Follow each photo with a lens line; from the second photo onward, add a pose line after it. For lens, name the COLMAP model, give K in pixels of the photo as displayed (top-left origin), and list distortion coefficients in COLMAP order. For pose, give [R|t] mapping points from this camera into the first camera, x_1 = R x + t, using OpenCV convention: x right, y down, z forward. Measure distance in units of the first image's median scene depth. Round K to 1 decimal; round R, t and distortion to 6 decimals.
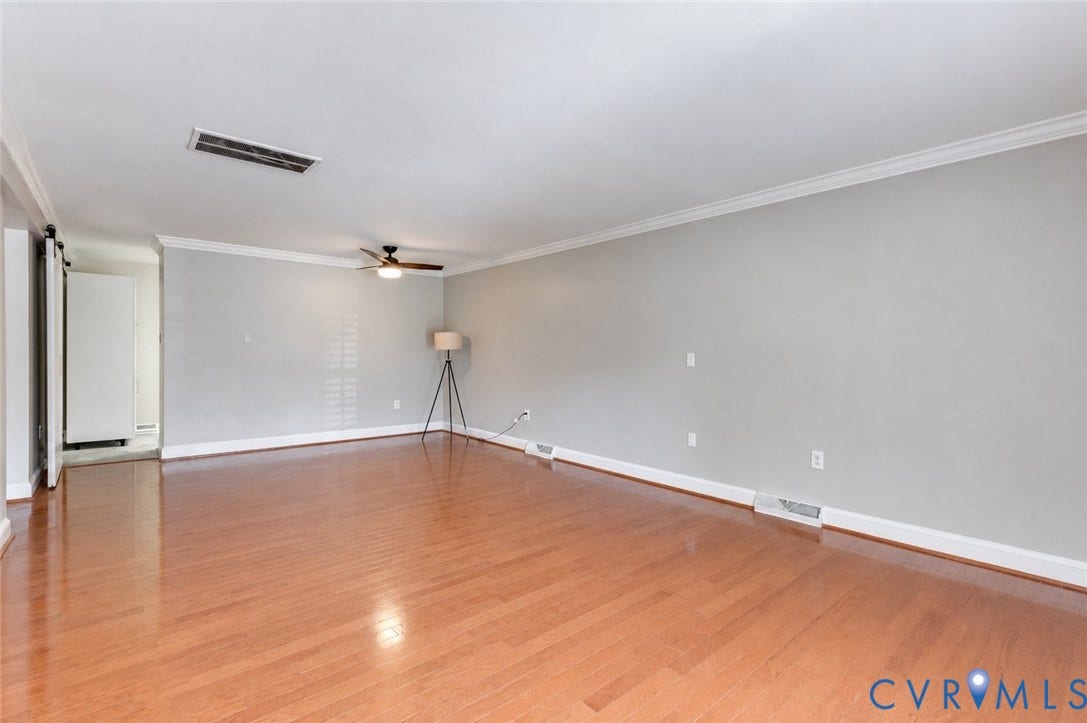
lens RADIAL K [[513.3, 0, 552.0], [0, 513.3, 354.5], [0, 0, 1]] dist [-0.001674, -0.000391]
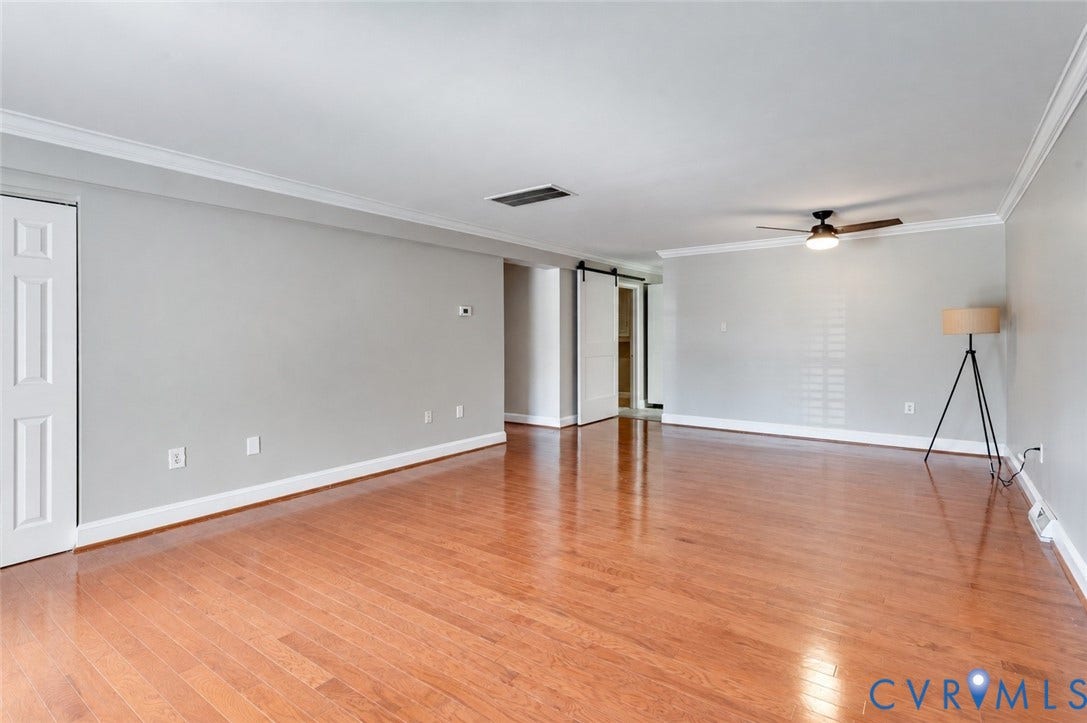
lens RADIAL K [[529.7, 0, 544.9], [0, 529.7, 336.7], [0, 0, 1]] dist [0.001086, -0.000030]
pose [[0.209425, -0.013086, -0.977737, 0.416652], [-0.001277, 0.999906, -0.013657, 0.004423], [0.977824, 0.004109, 0.209388, 0.370749]]
